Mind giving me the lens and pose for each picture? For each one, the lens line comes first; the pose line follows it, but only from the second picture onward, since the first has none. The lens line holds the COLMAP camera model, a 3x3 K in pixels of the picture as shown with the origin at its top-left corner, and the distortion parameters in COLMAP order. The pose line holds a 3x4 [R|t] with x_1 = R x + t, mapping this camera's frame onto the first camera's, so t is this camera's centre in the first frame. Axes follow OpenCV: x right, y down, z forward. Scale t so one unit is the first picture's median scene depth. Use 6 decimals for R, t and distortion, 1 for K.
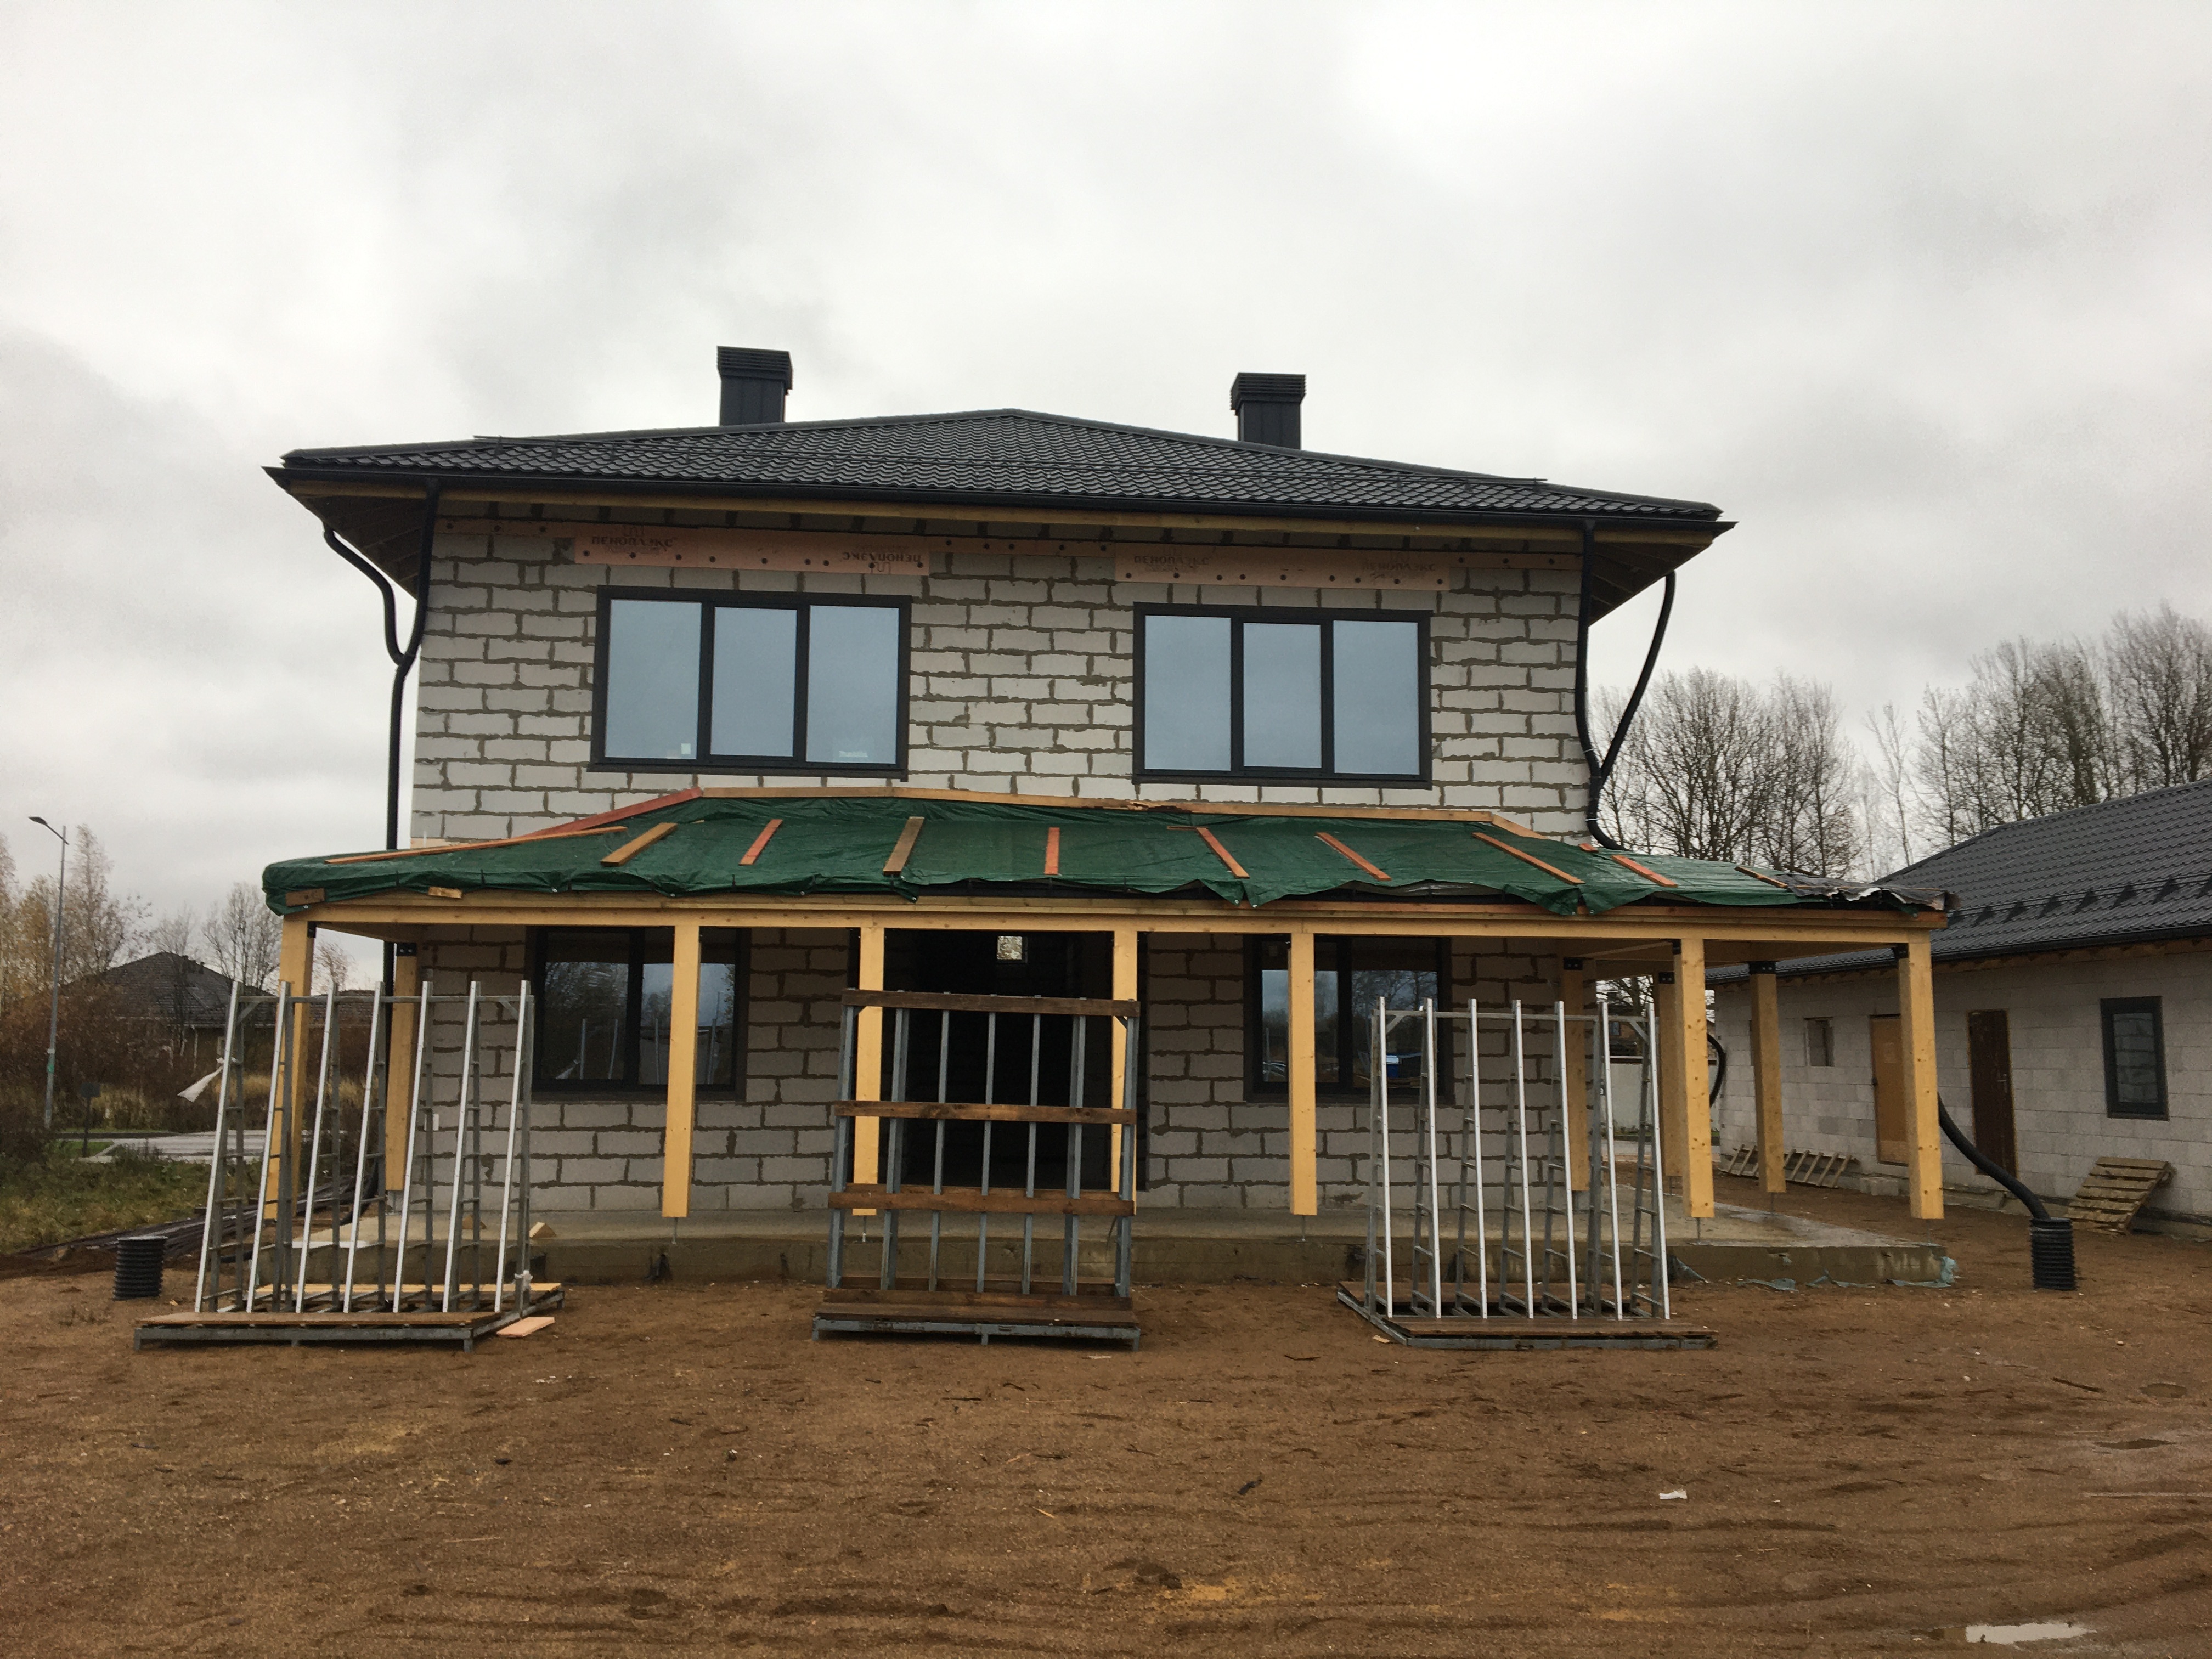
lens RADIAL K [[1832.2, 0, 1105.0], [0, 1832.2, 833.4], [0, 0, 1]] dist [0.105703, -0.130889]
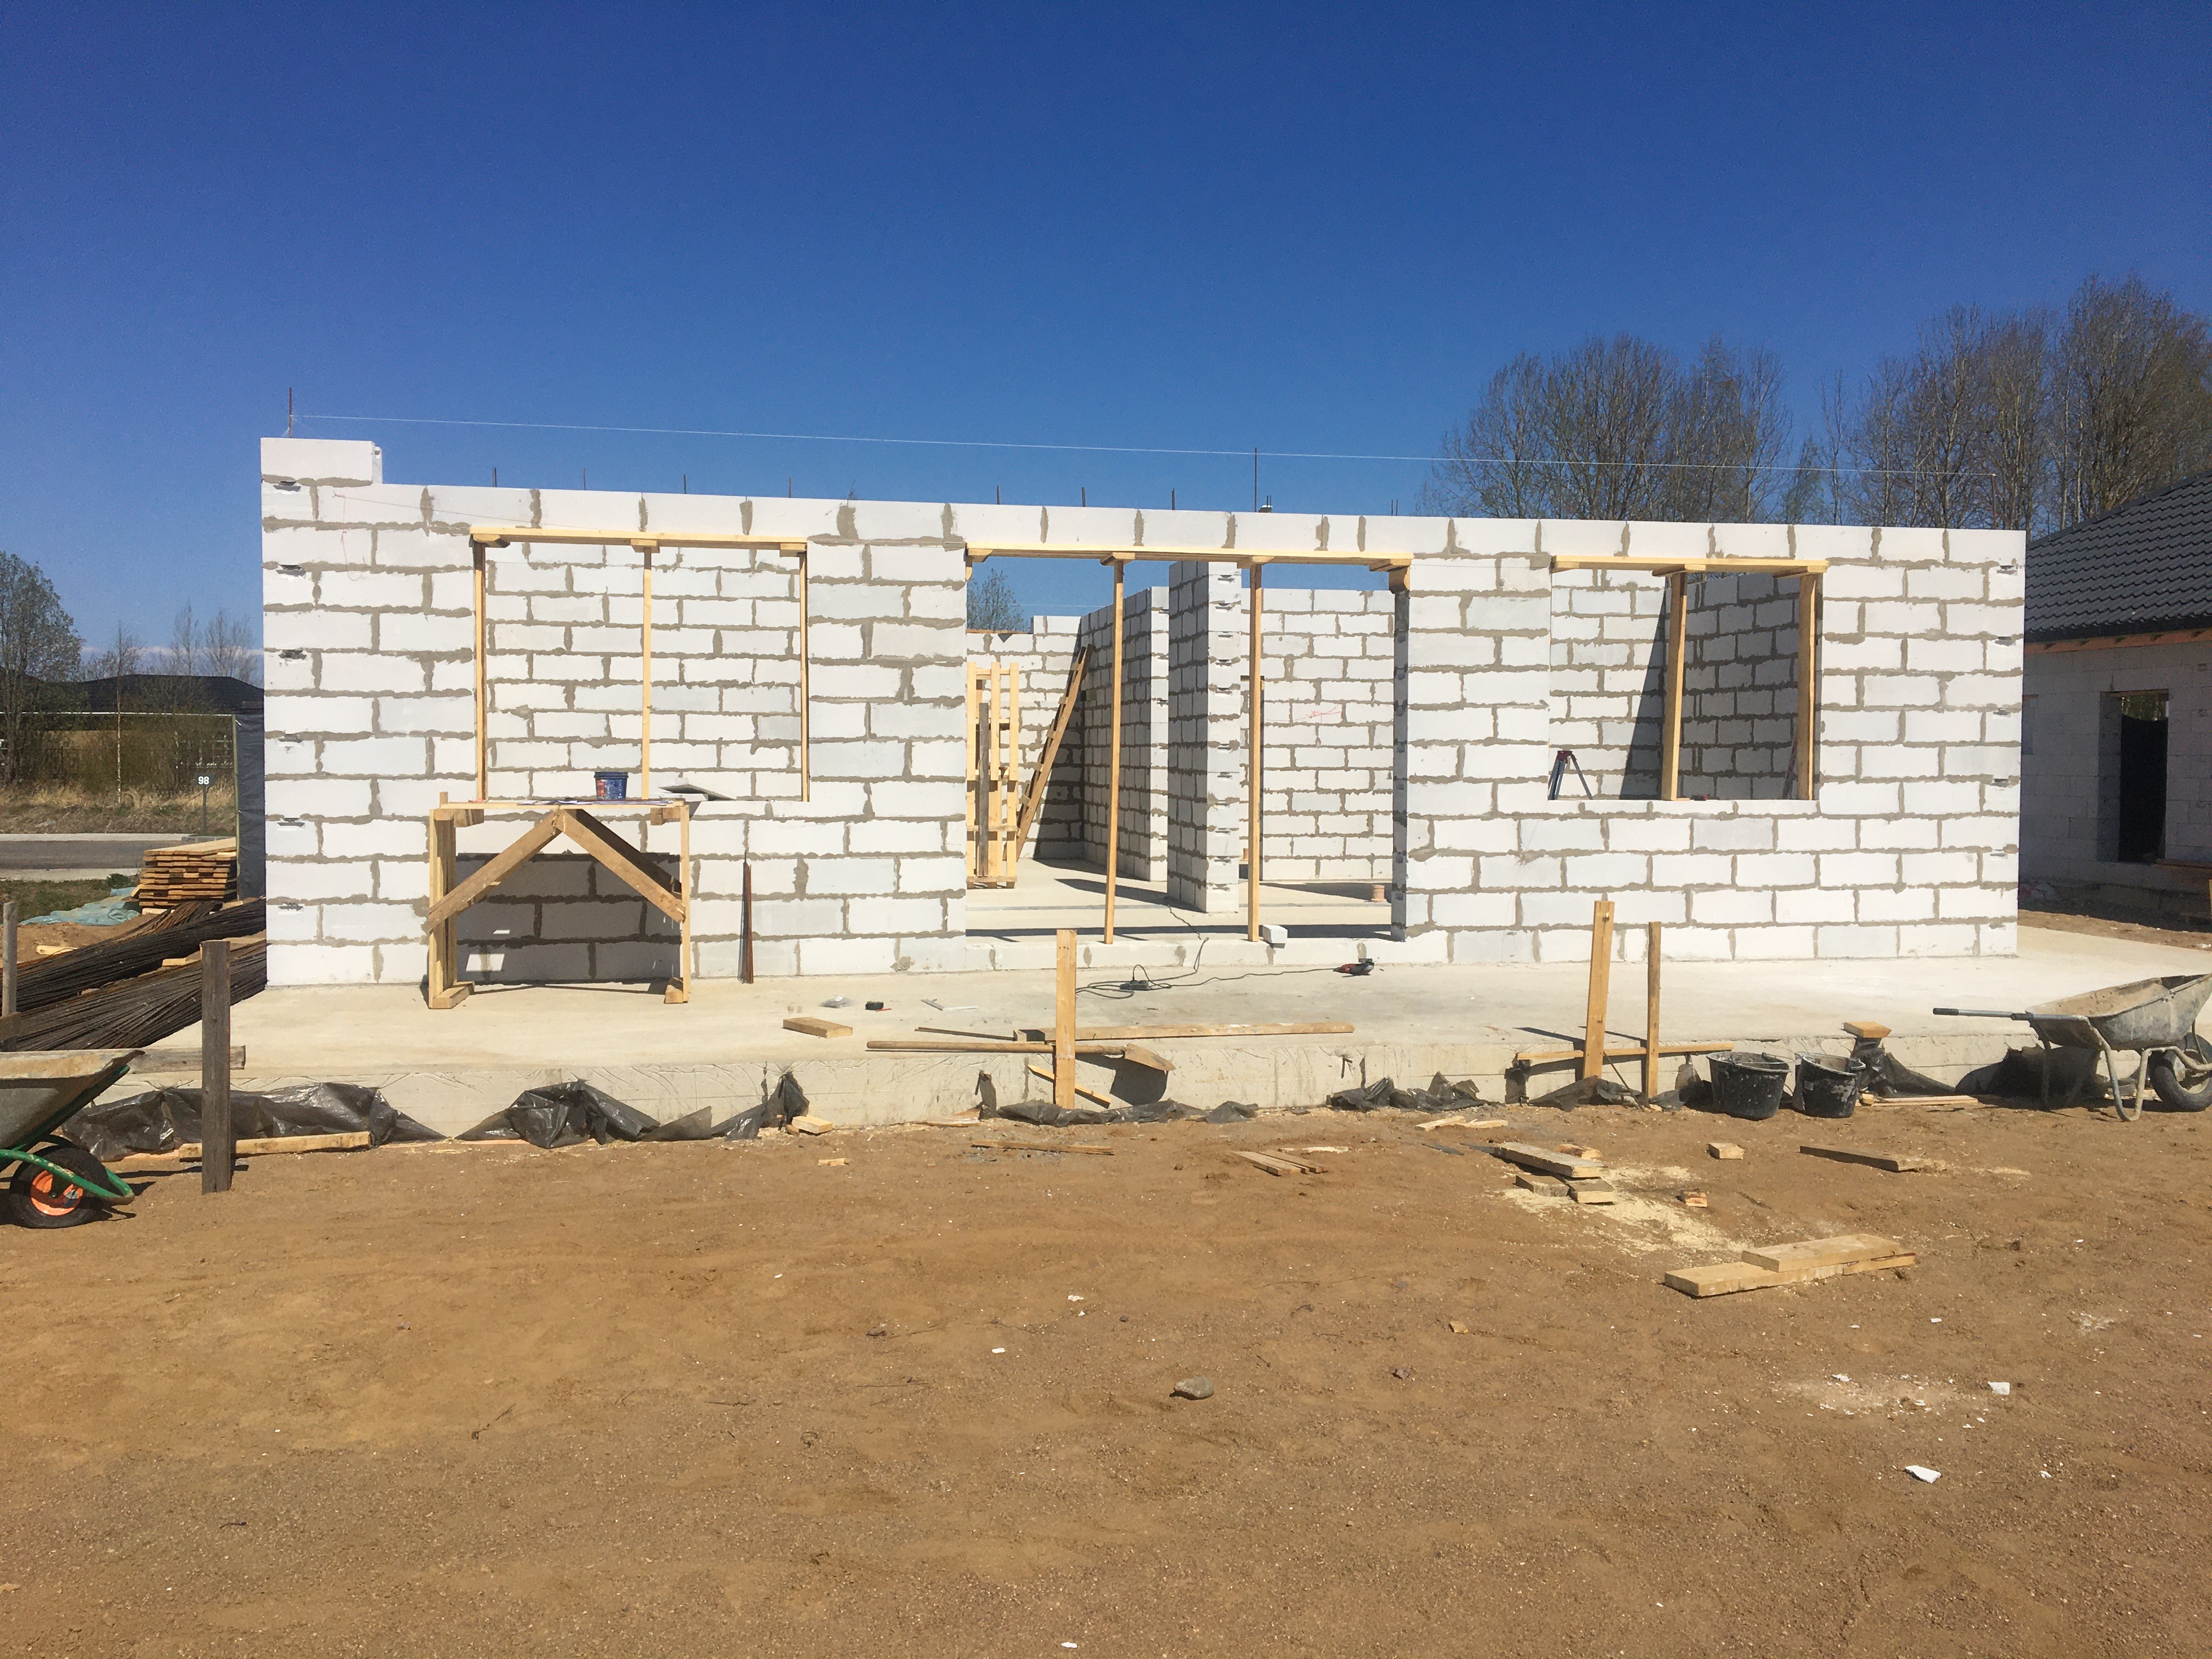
lens RADIAL K [[1832.2, 0, 1111.3], [0, 1832.2, 816.8], [0, 0, 1]] dist [0.105703, -0.130889]
pose [[0.995259, -0.006384, 0.097049, -0.150725], [-0.009057, 0.987423, 0.157844, 0.039569], [-0.096836, -0.157974, 0.982683, 0.332768]]
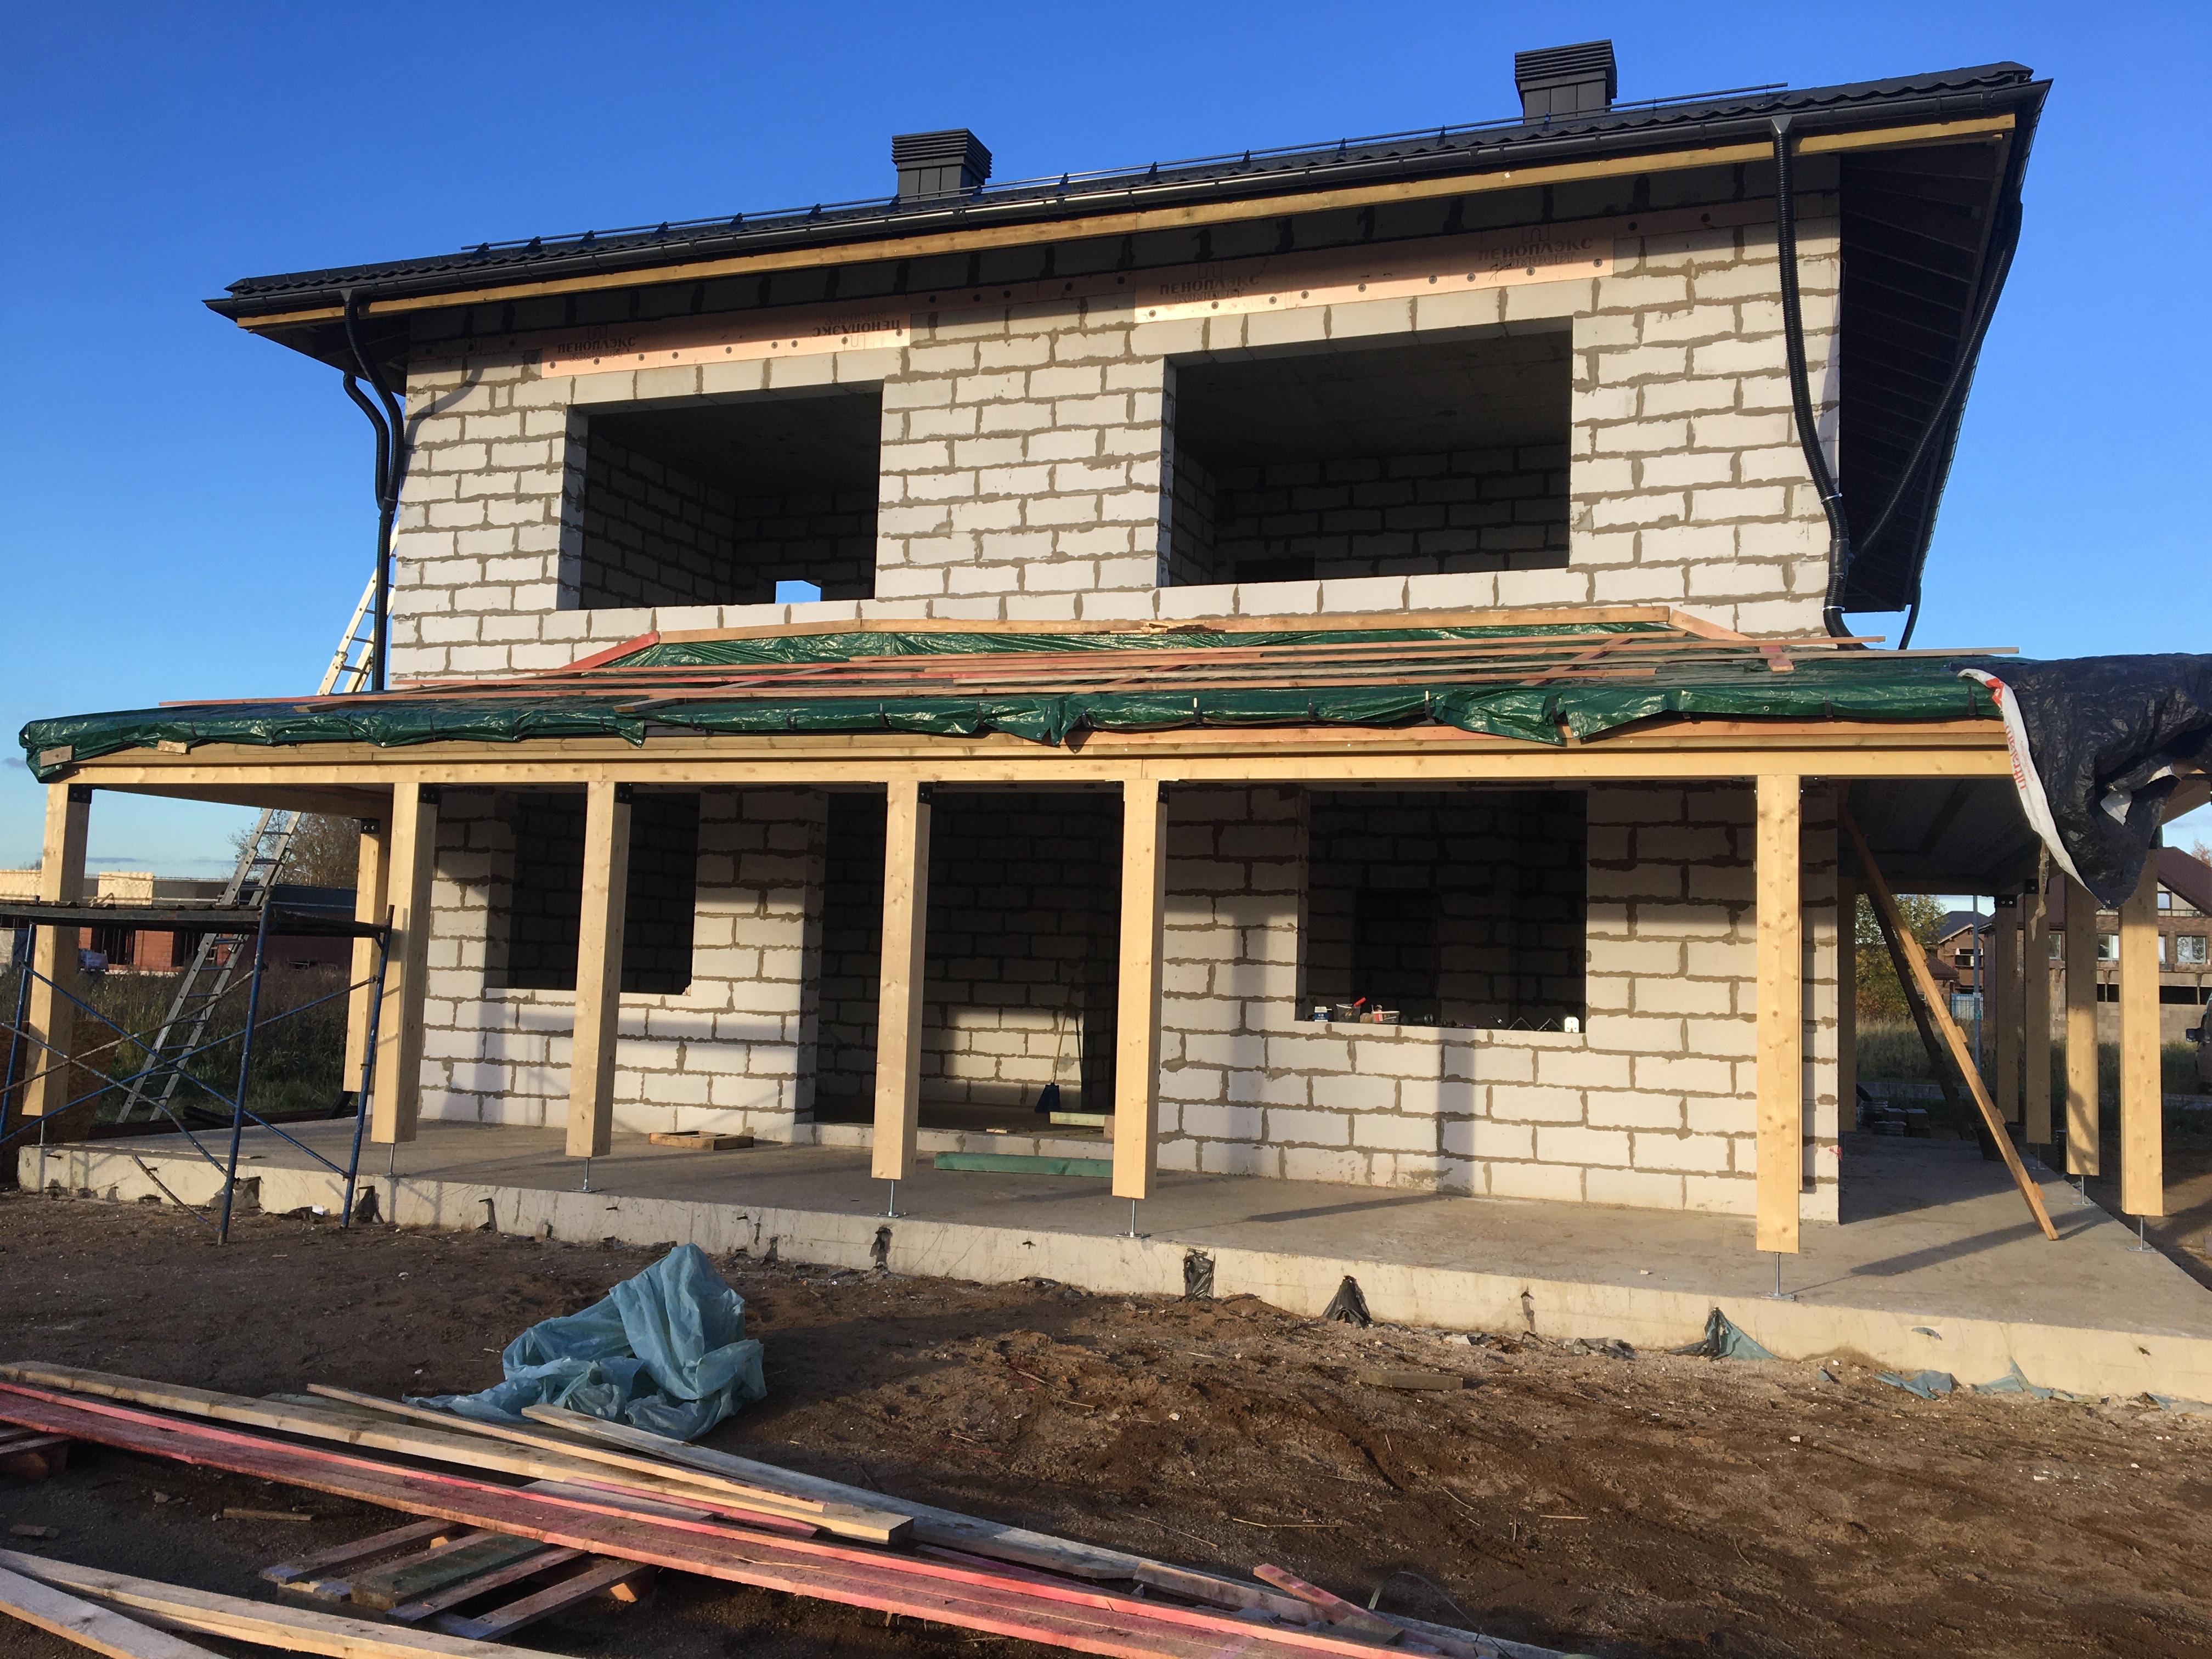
lens RADIAL K [[1832.2, 0, 1113.6], [0, 1832.2, 832.3], [0, 0, 1]] dist [0.105703, -0.130889]
pose [[0.904421, -0.008909, -0.426547, 0.319004], [0.025297, 0.999143, 0.032770, 0.043121], [0.425890, -0.040428, 0.903871, 0.325491]]
